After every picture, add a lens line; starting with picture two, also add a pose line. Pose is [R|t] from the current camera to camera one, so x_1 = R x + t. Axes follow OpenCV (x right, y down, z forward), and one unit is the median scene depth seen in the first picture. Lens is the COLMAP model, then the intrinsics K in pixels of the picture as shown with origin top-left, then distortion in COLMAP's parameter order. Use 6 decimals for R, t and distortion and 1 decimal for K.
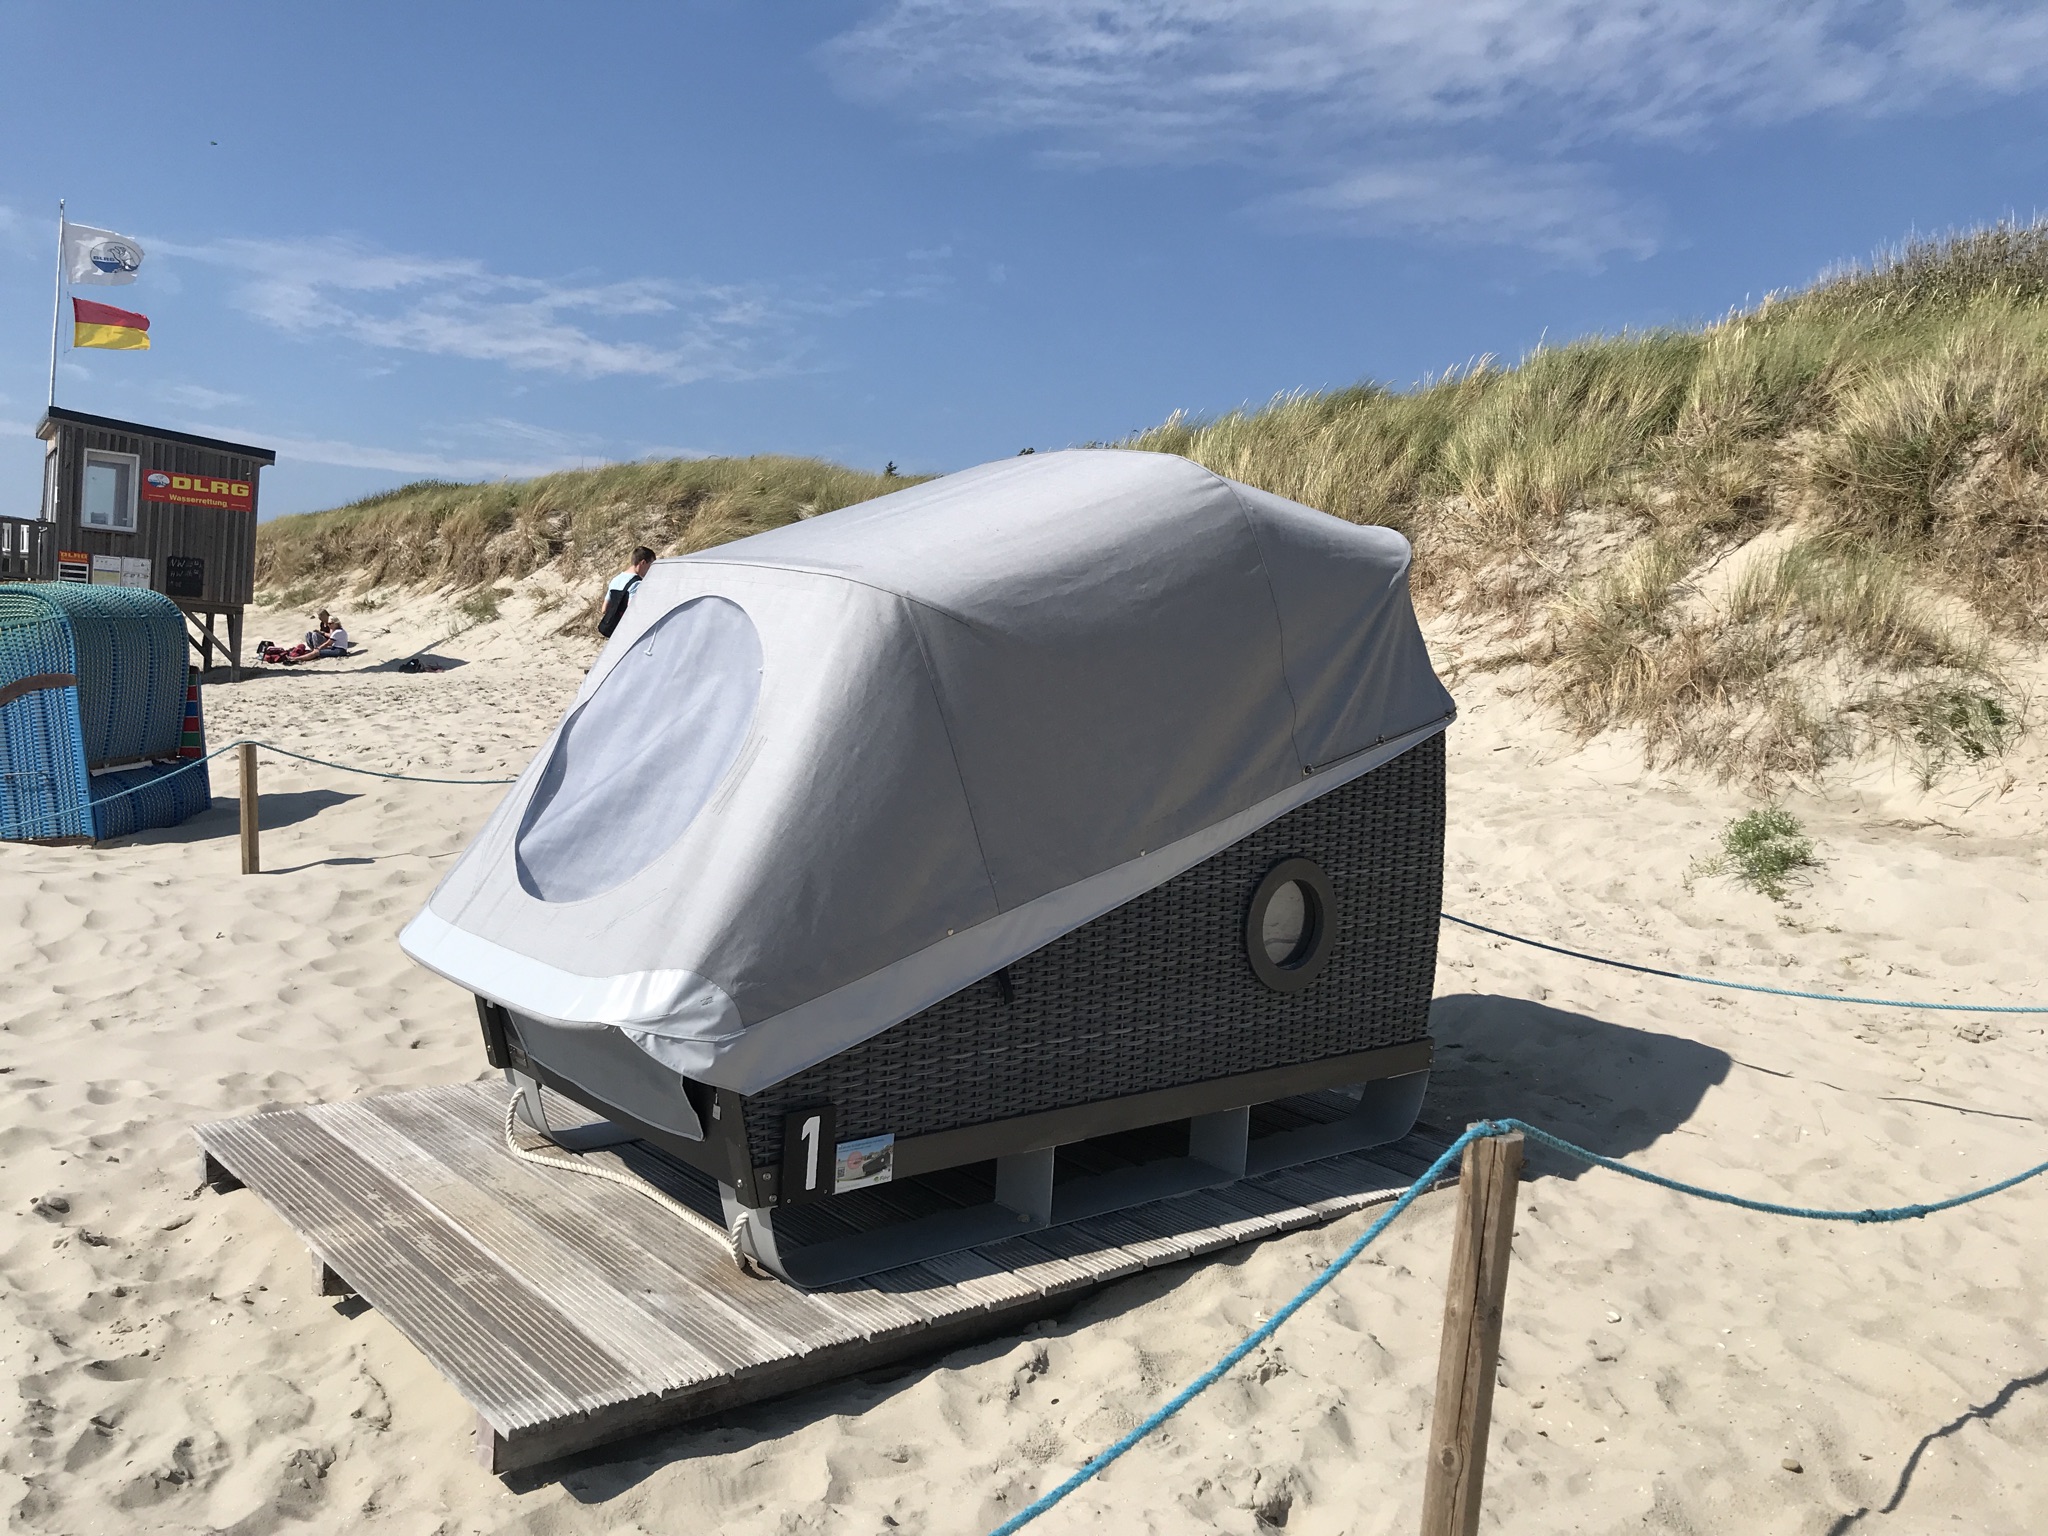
lens RADIAL K [[1659.3, 0, 1028.1], [0, 1659.3, 779.8], [0, 0, 1]] dist [0.009384, 0.001677]
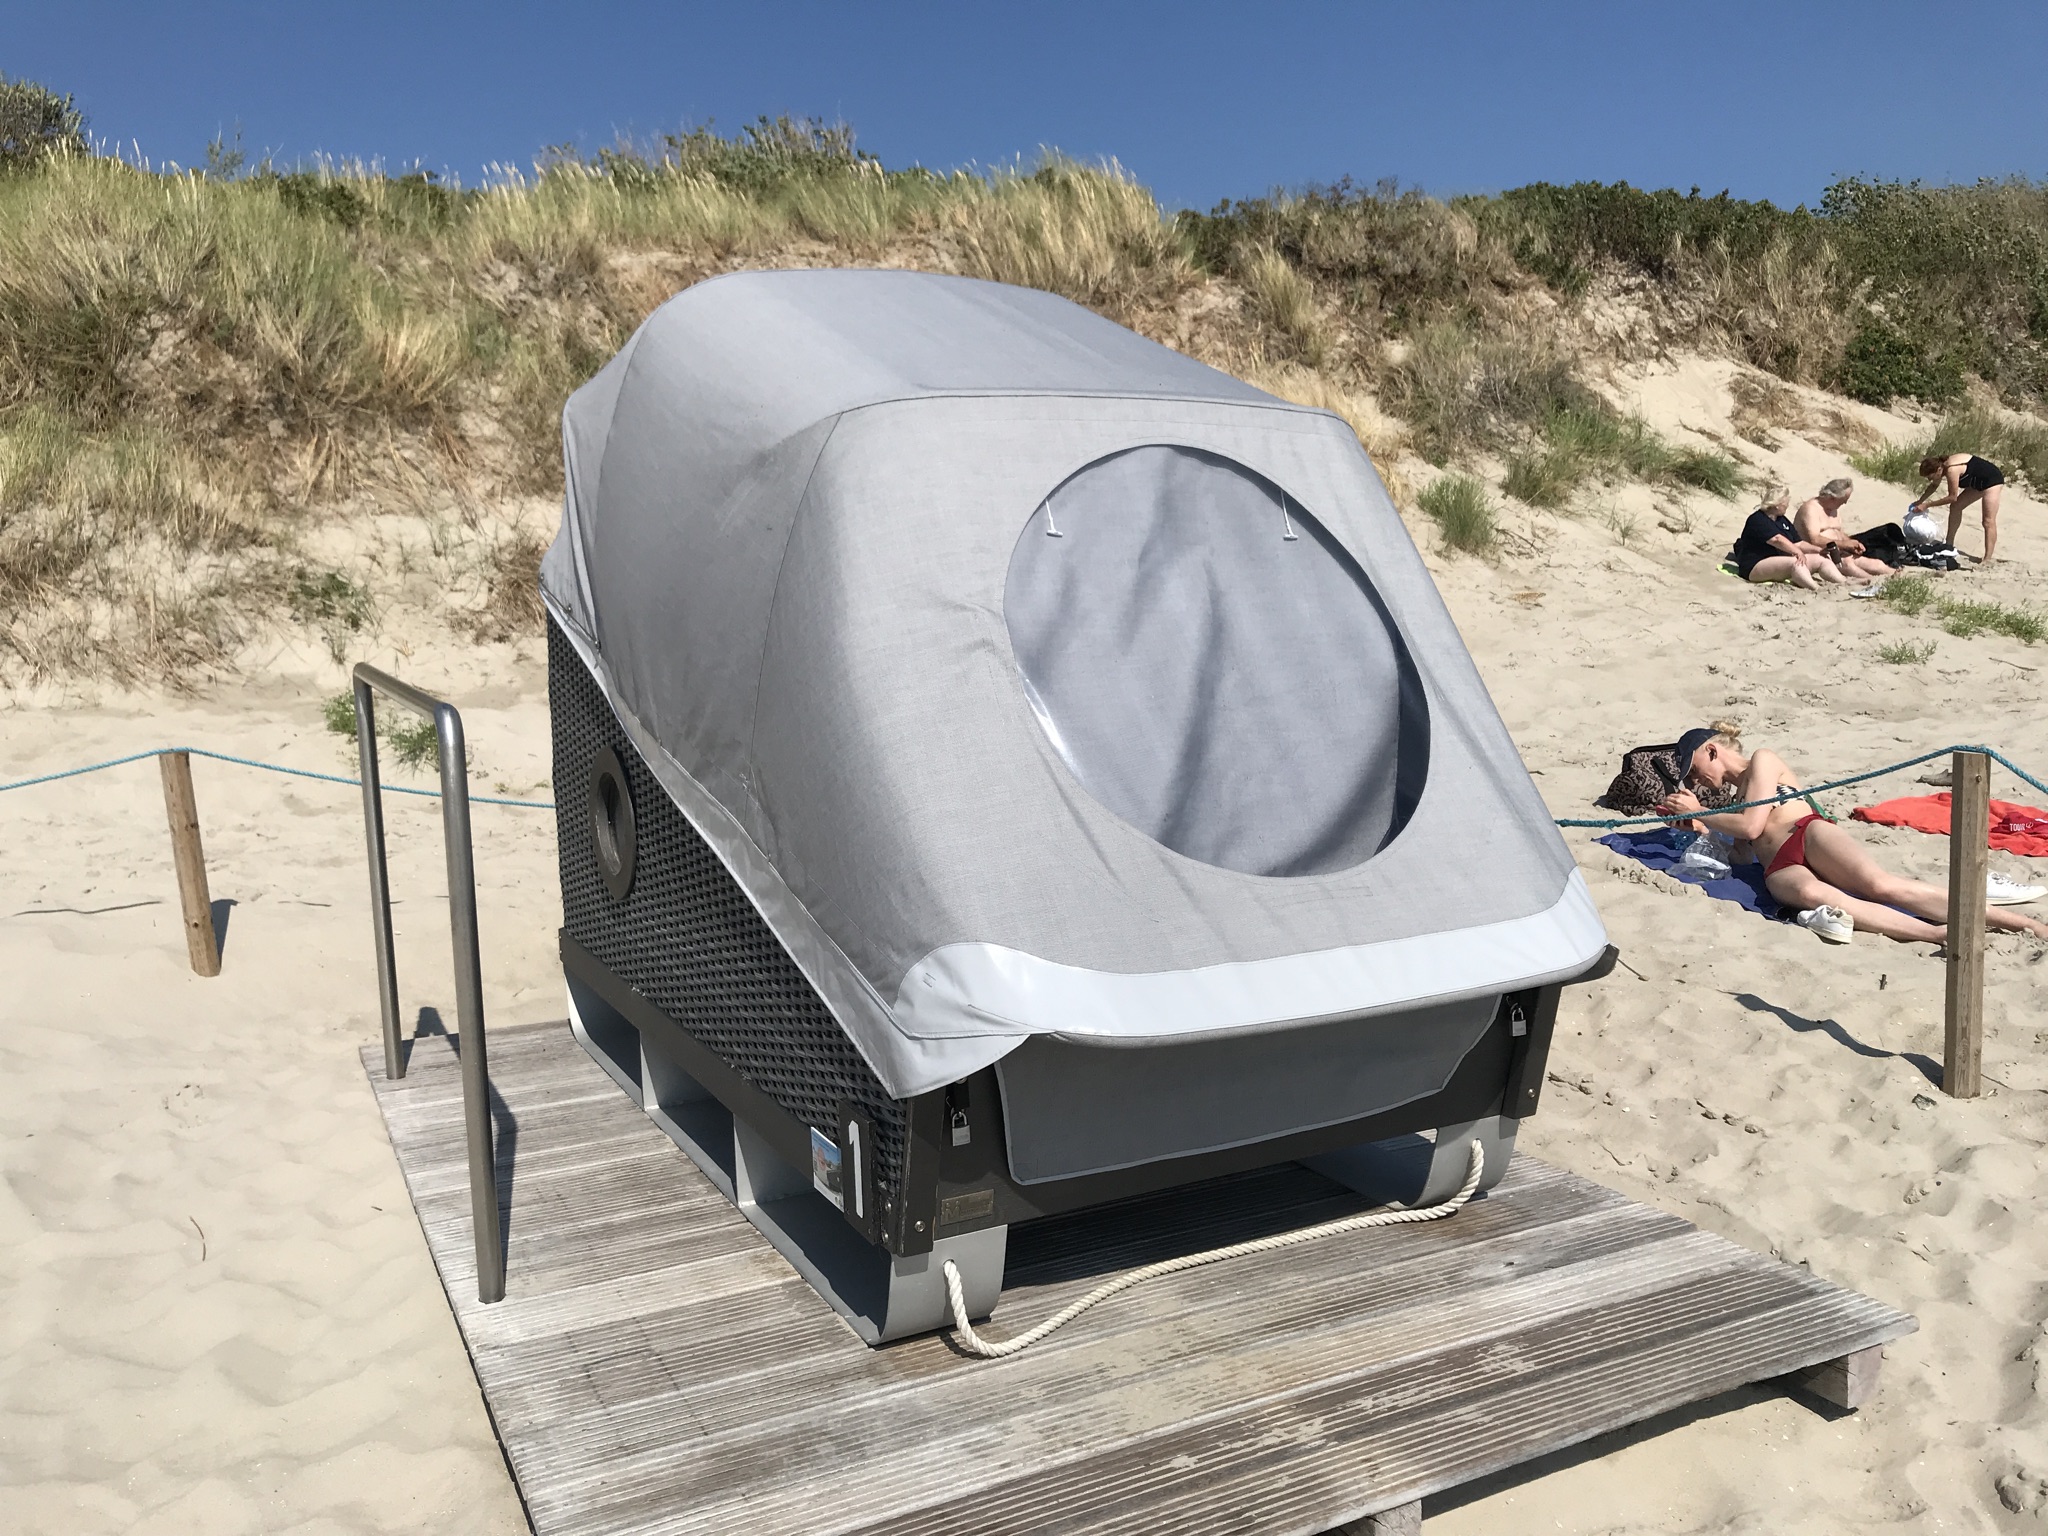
lens RADIAL K [[1659.3, 0, 1020.7], [0, 1659.3, 765.0], [0, 0, 1]] dist [0.009384, 0.001677]
pose [[0.250809, -0.180695, 0.951023, -0.917226], [0.132348, 0.979600, 0.151221, -0.084601], [-0.958947, 0.087939, 0.269607, 0.874198]]
